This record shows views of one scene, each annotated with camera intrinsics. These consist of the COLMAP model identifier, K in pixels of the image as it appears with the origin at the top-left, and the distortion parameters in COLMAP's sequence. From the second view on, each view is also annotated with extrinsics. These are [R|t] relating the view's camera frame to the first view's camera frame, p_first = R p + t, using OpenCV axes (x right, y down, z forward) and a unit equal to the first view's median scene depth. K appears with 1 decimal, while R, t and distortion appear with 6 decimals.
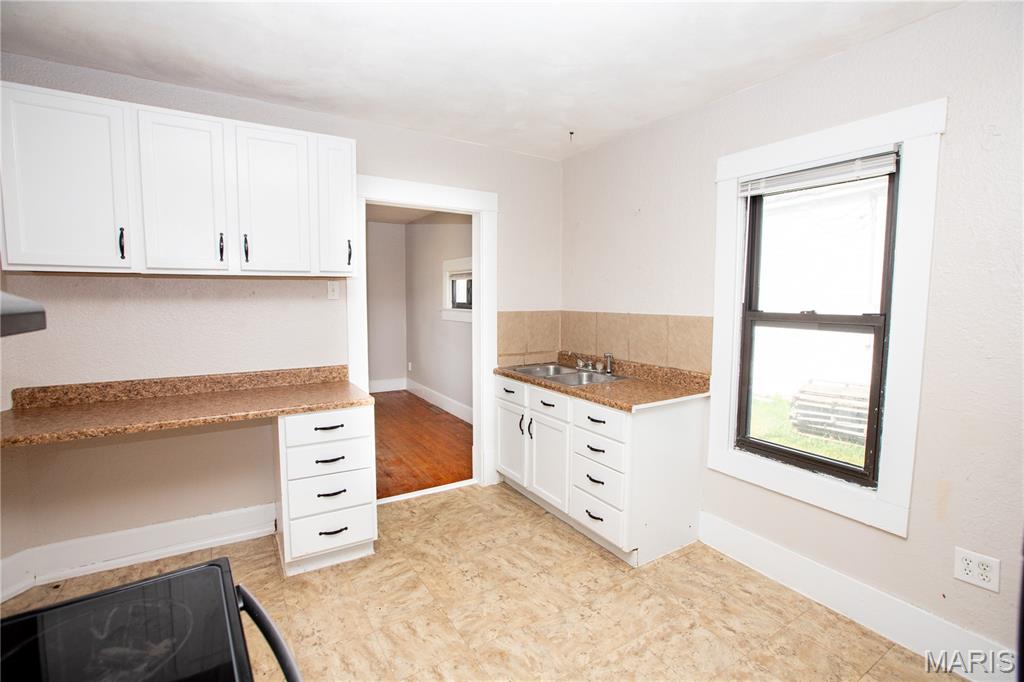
lens RADIAL K [[466.8, 0, 516.8], [0, 466.8, 336.8], [0, 0, 1]] dist [-0.048880, 0.016610]
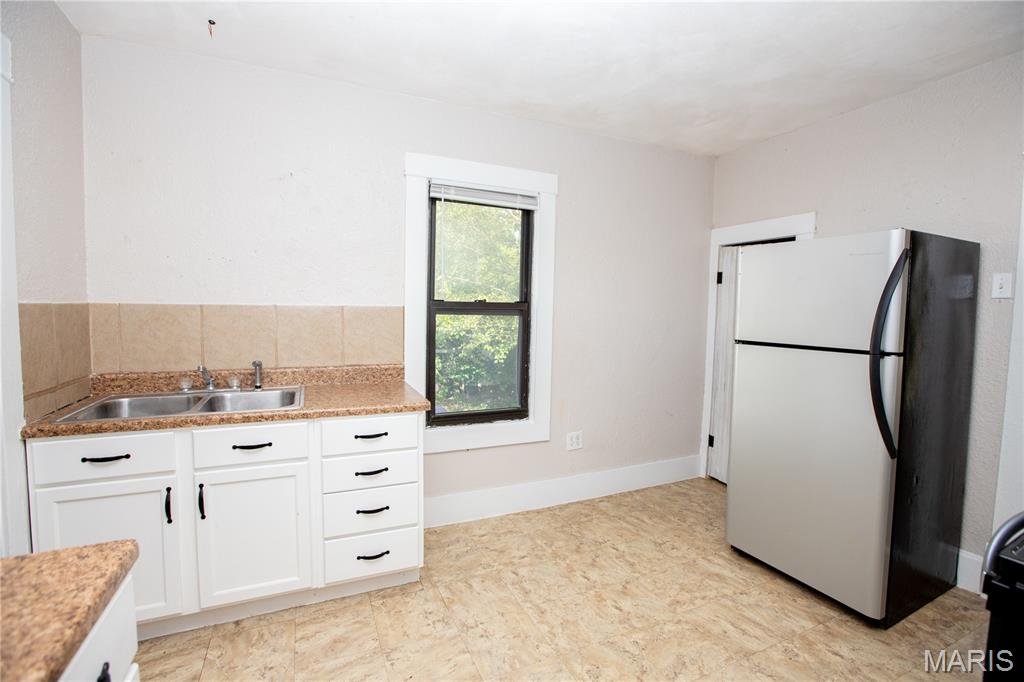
lens RADIAL K [[466.8, 0, 516.8], [0, 466.8, 336.8], [0, 0, 1]] dist [-0.048880, 0.016610]
pose [[0.127175, -0.063831, 0.989824, -0.596659], [0.067488, 0.996171, 0.055569, -0.018241], [-0.989582, 0.059734, 0.130996, 0.665940]]
